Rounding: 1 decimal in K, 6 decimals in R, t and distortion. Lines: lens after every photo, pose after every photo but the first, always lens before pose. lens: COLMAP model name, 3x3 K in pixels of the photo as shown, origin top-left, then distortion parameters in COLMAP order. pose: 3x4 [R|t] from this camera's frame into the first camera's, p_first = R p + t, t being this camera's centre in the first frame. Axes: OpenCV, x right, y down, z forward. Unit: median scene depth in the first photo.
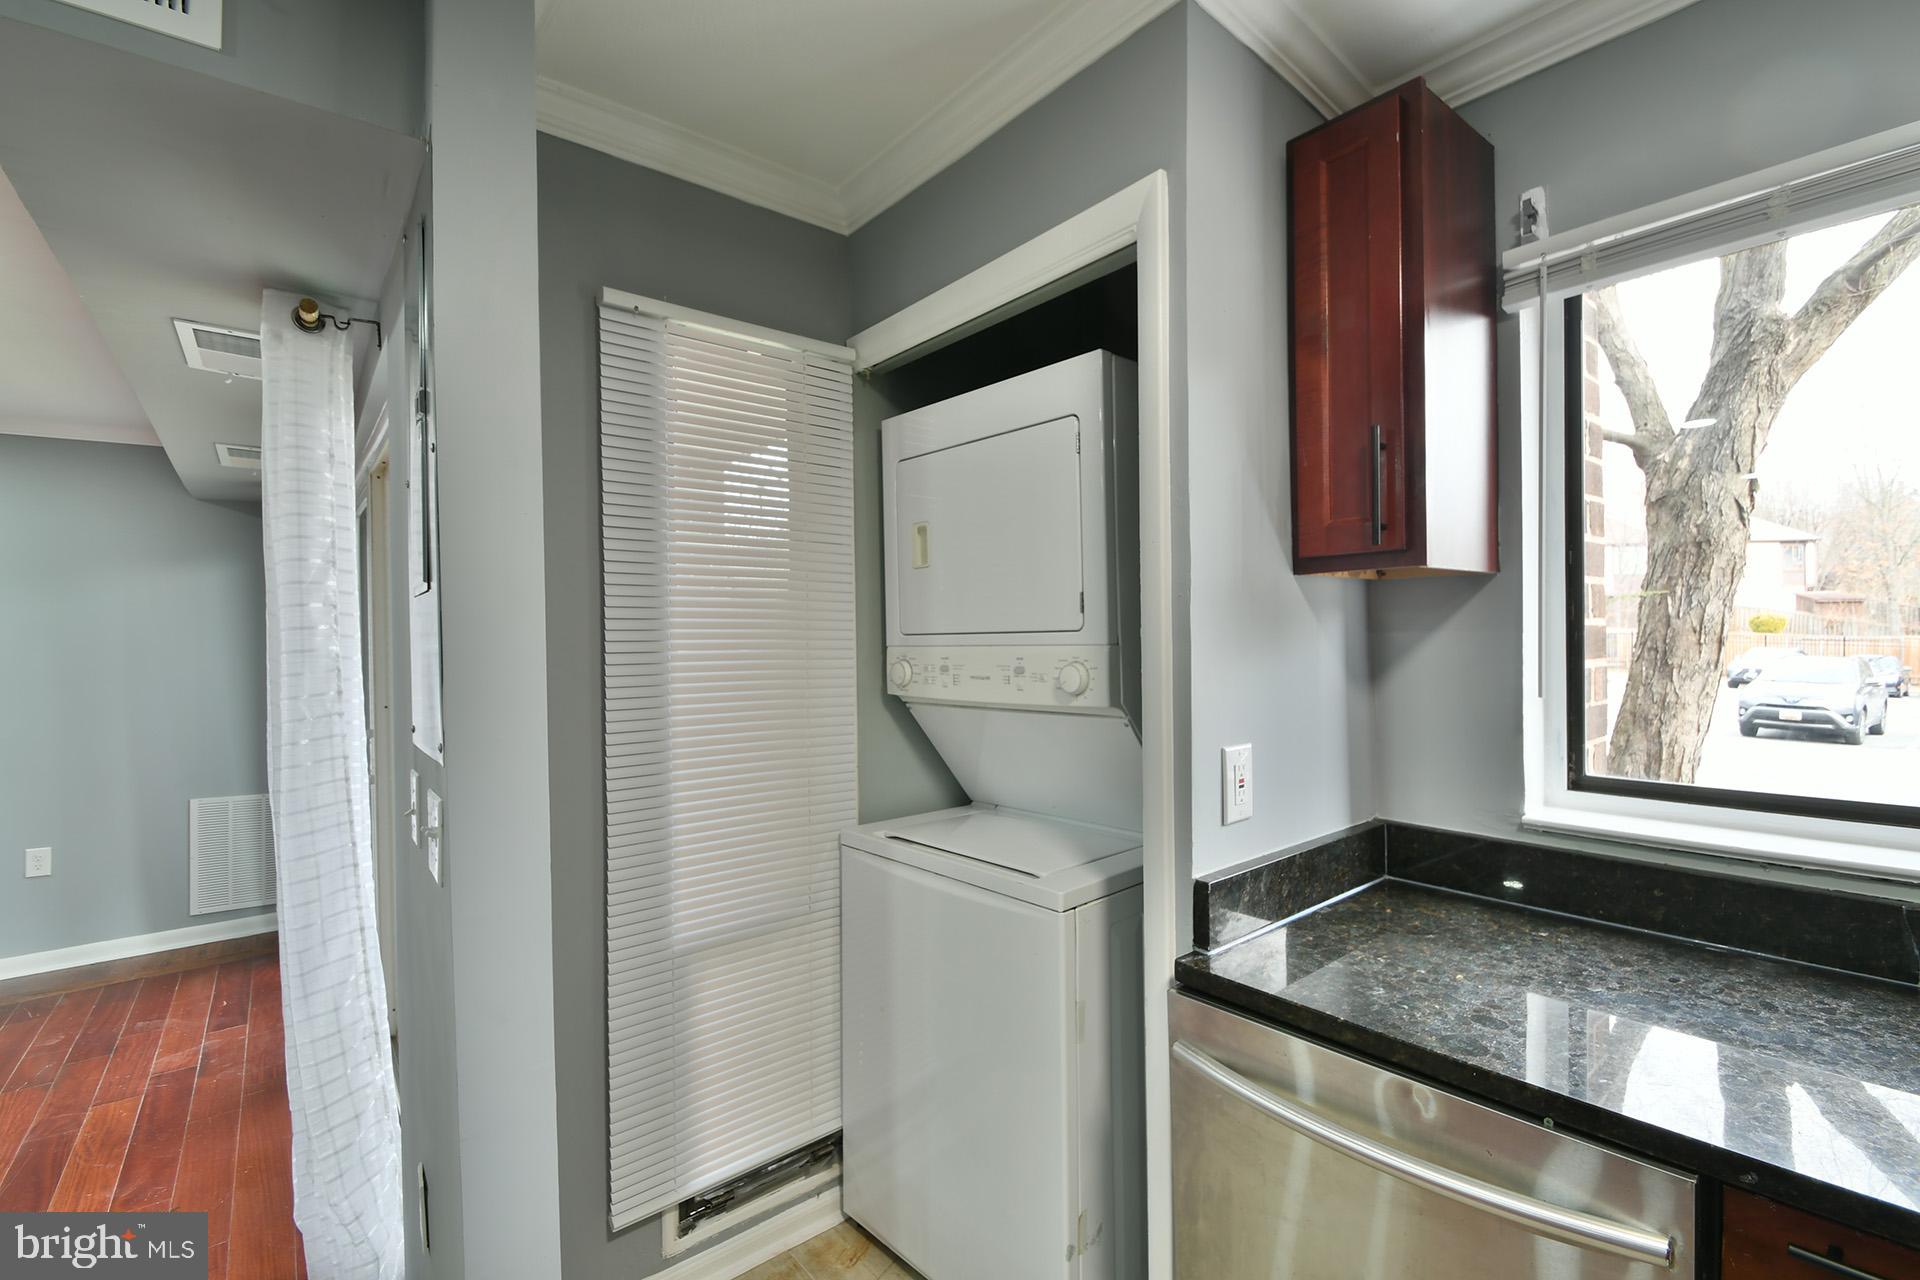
lens RADIAL K [[858.7, 0, 968.9], [0, 858.7, 658.4], [0, 0, 1]] dist [-0.009177, -0.001983]
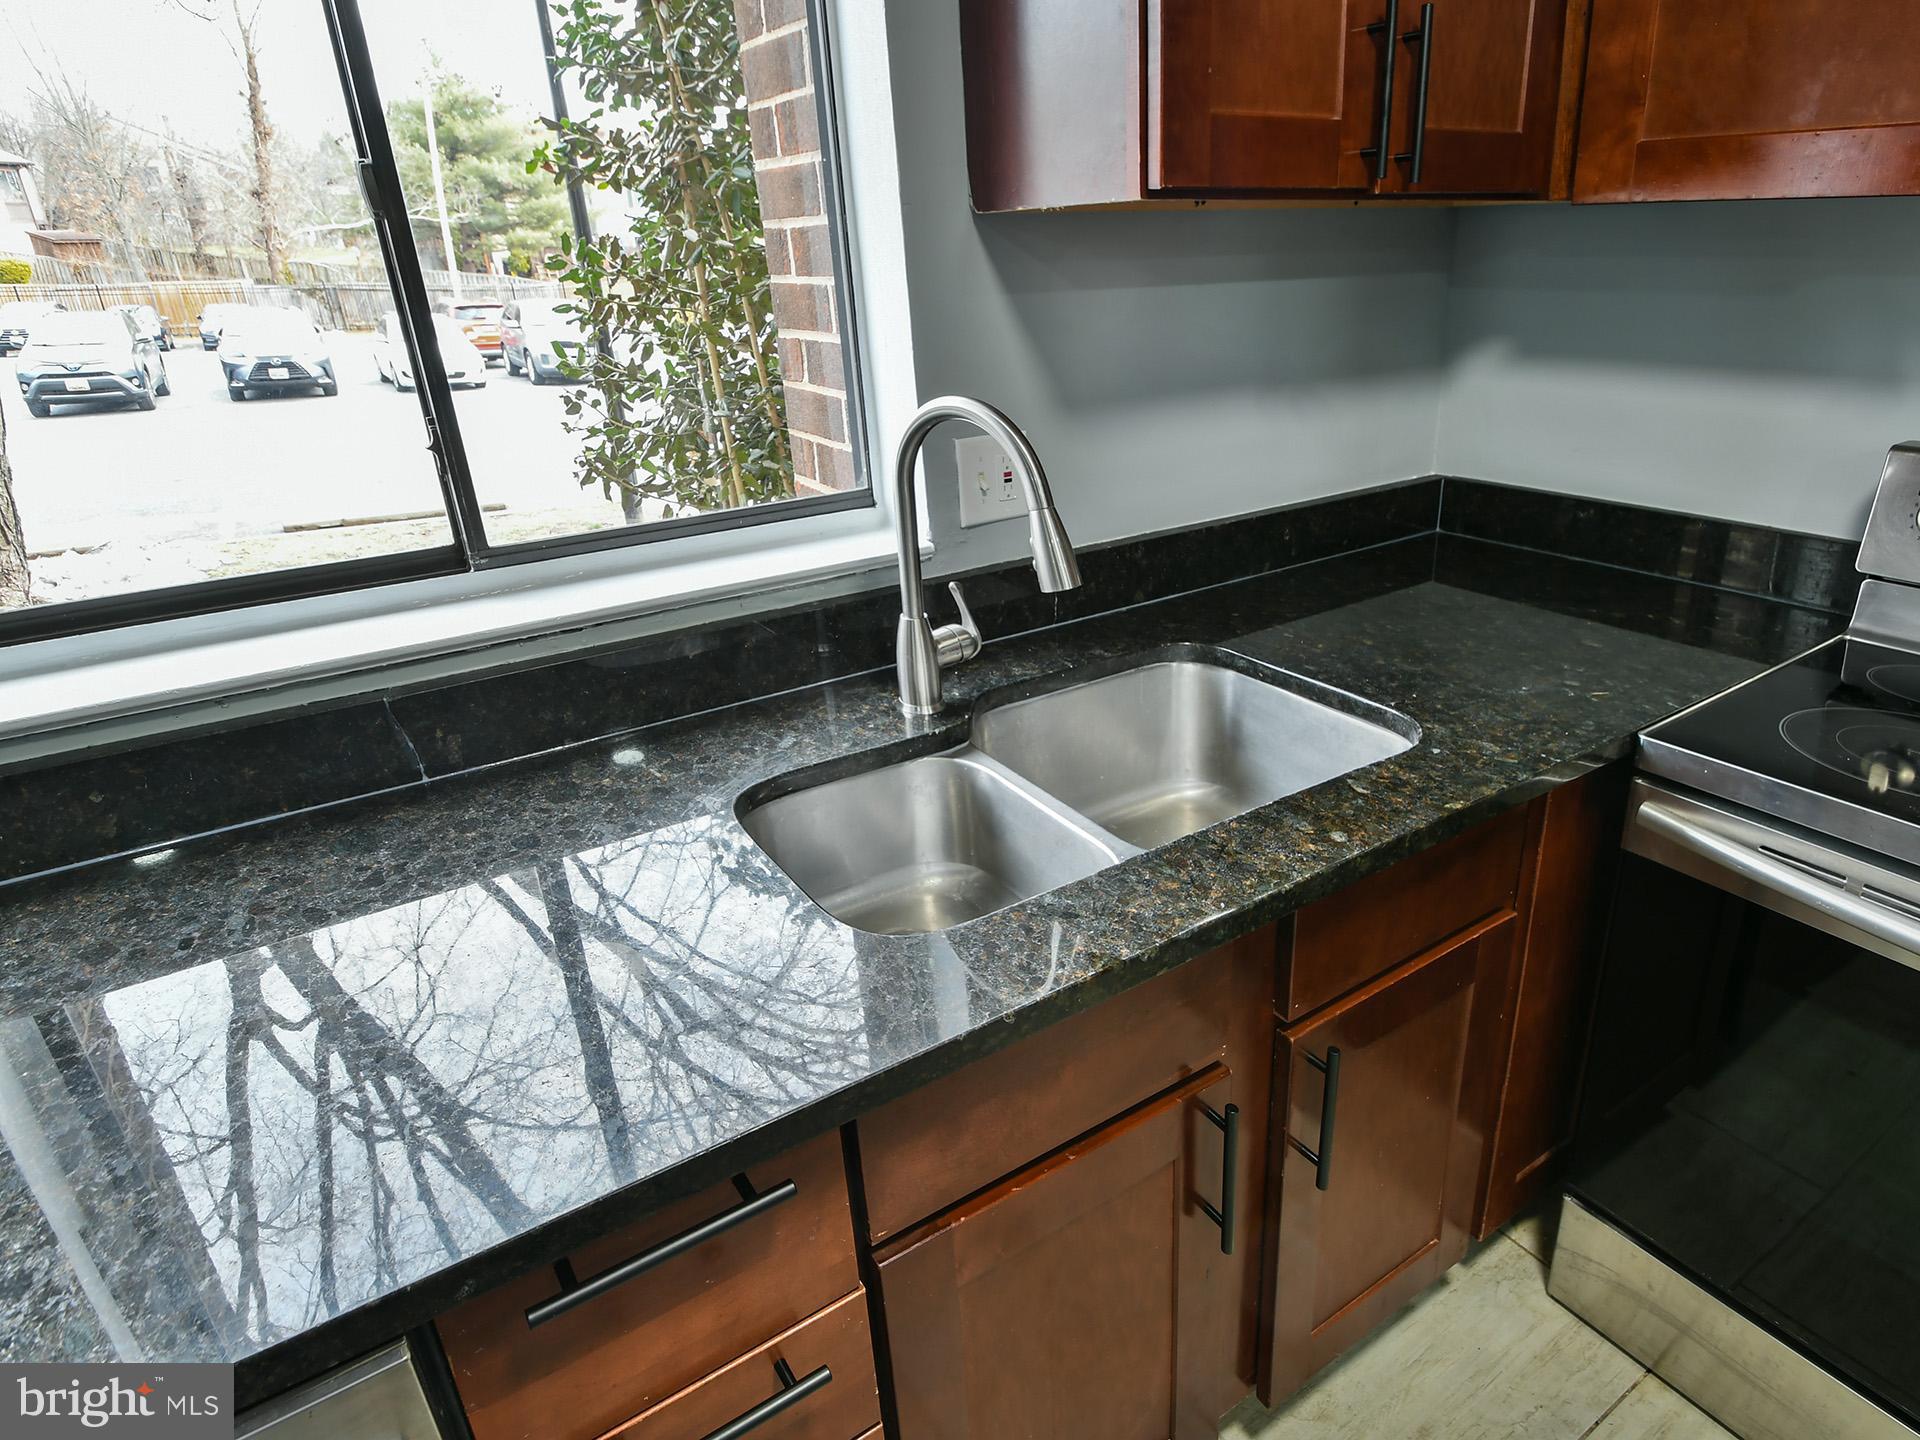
lens RADIAL K [[1002.8, 0, 871.7], [0, 1002.8, 667.7], [0, 0, 1]] dist [0.010811, -0.011394]
pose [[0.141769, -0.376591, 0.915467, 0.101167], [0.053429, 0.926371, 0.372803, -0.022793], [-0.988457, -0.003940, 0.151451, 0.132278]]
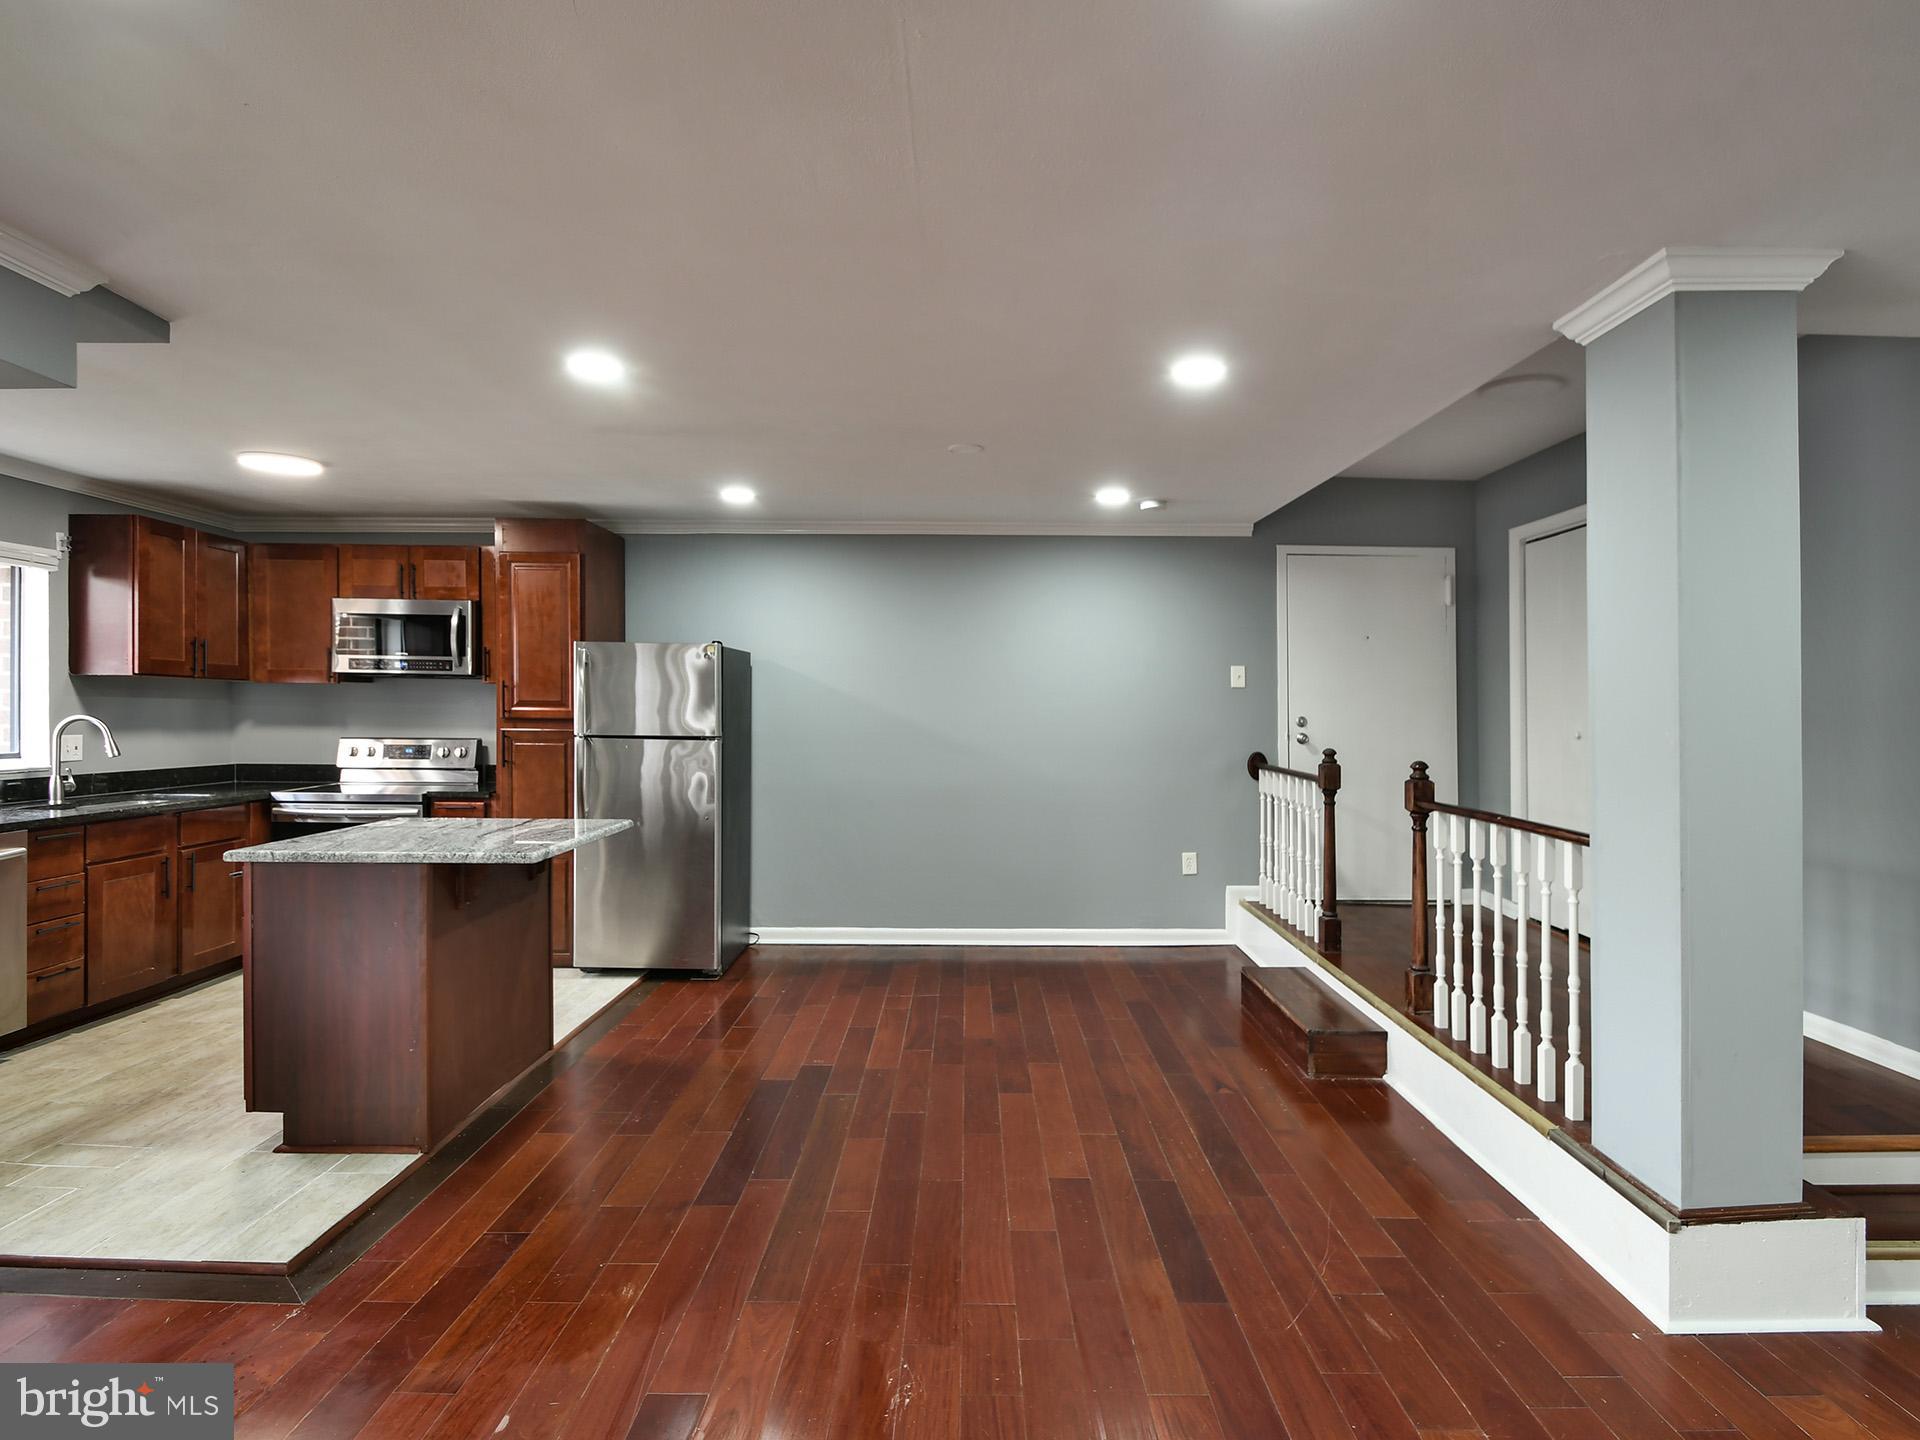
lens RADIAL K [[1002.8, 0, 974.0], [0, 1002.8, 709.7], [0, 0, 1]] dist [0.010811, -0.011394]
pose [[-0.766493, 0.003546, 0.642243, -1.306235], [0.012352, 0.999881, 0.009221, 0.012759], [-0.642134, 0.015001, -0.766446, 0.403655]]
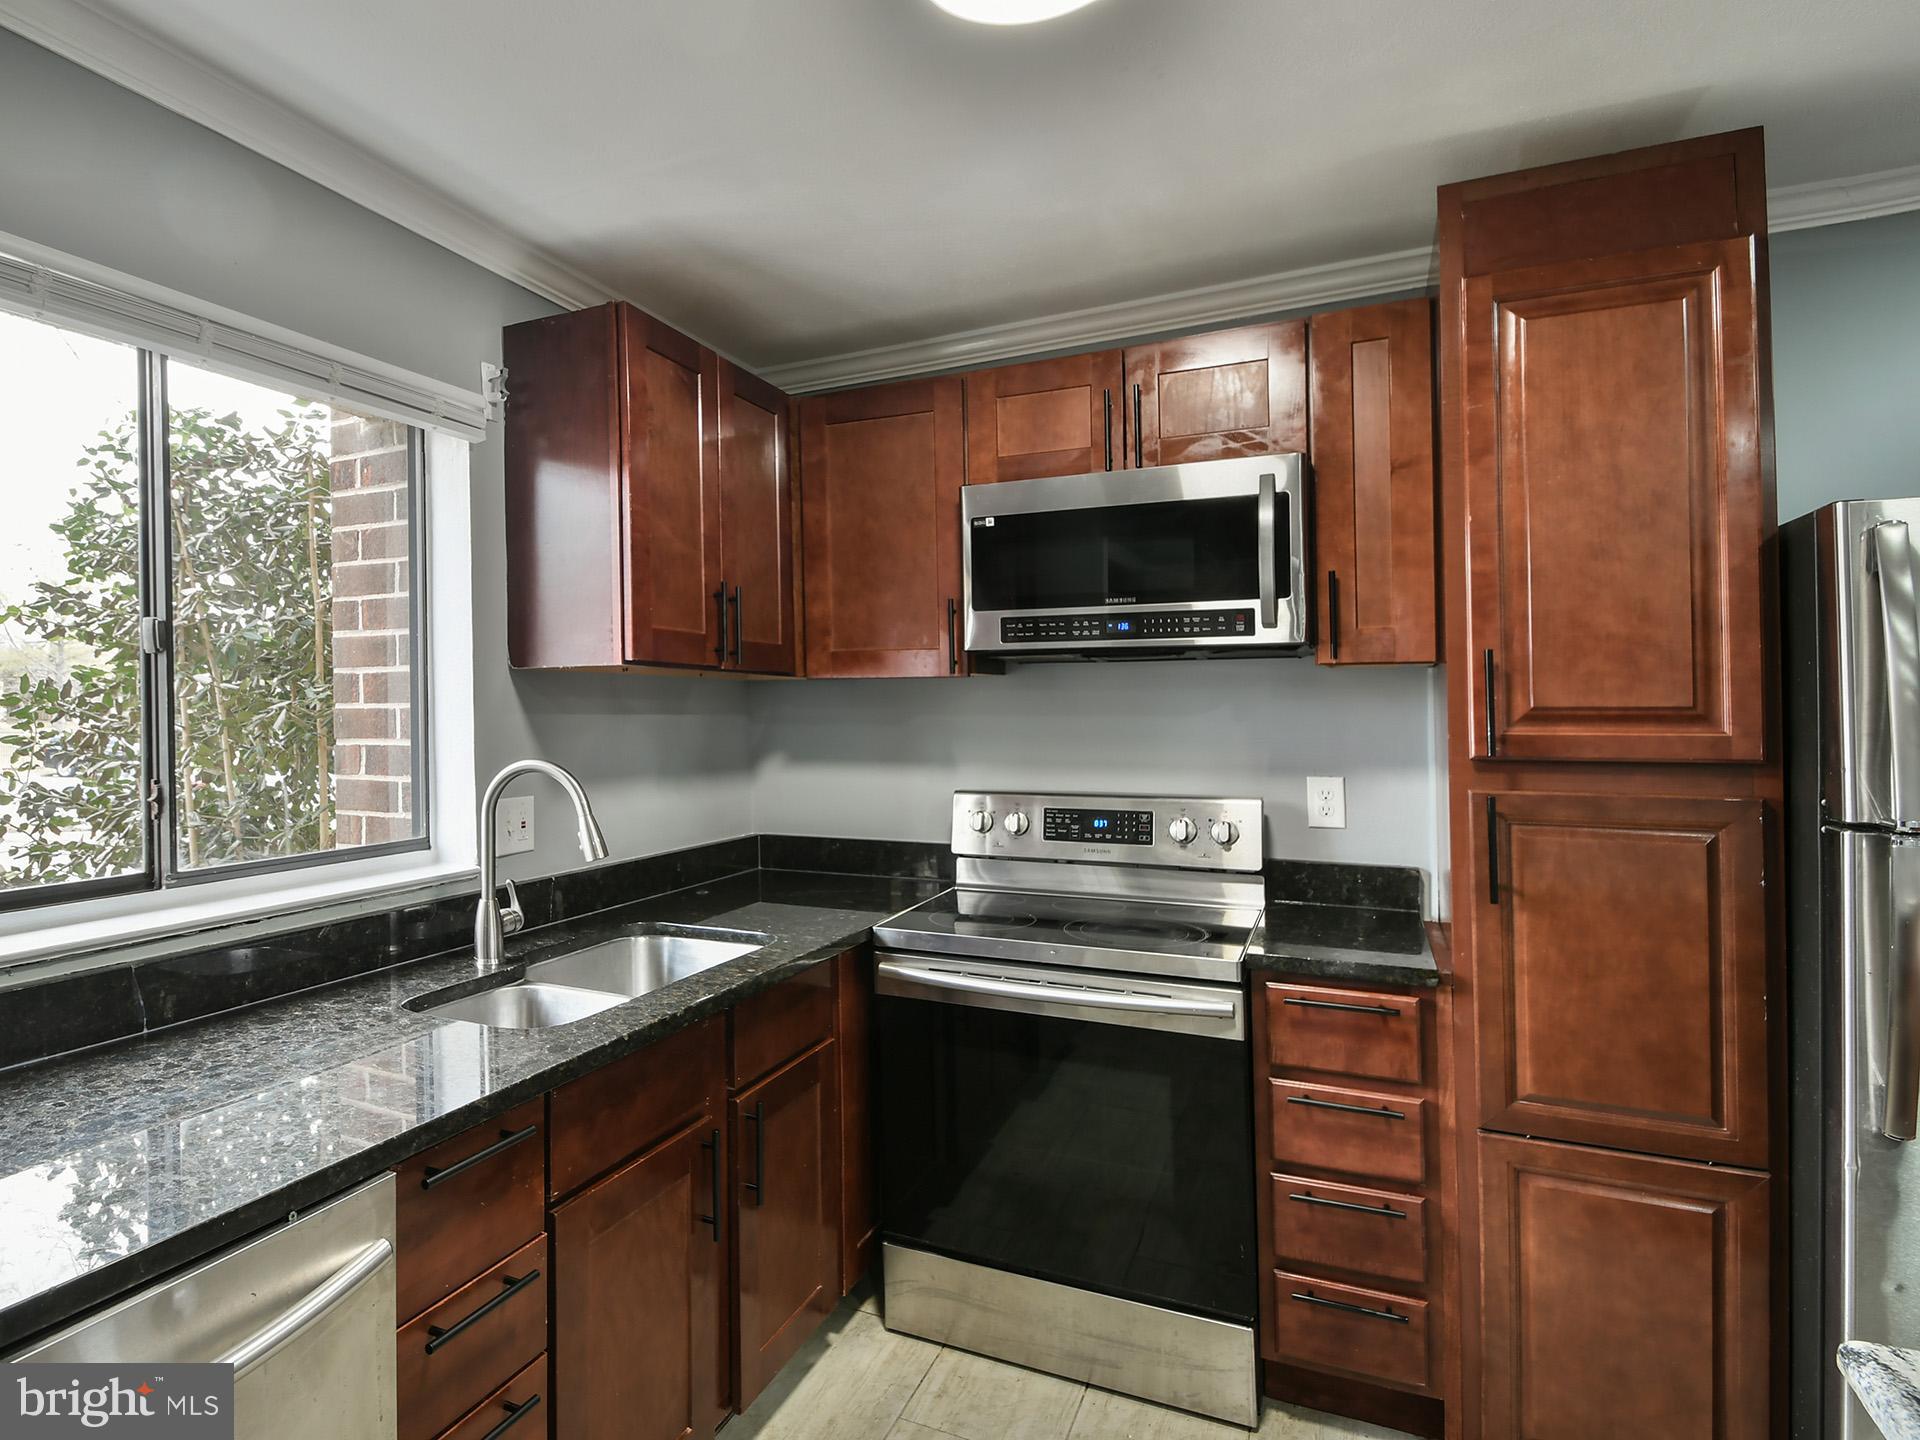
lens RADIAL K [[1078.5, 0, 805.5], [0, 1078.5, 690.6], [0, 0, 1]] dist [-0.000905, -0.008817]
pose [[-0.392696, 0.027908, 0.919245, -0.189068], [0.032045, 0.999348, -0.016651, -0.006682], [-0.919110, 0.022918, -0.393335, 0.243446]]
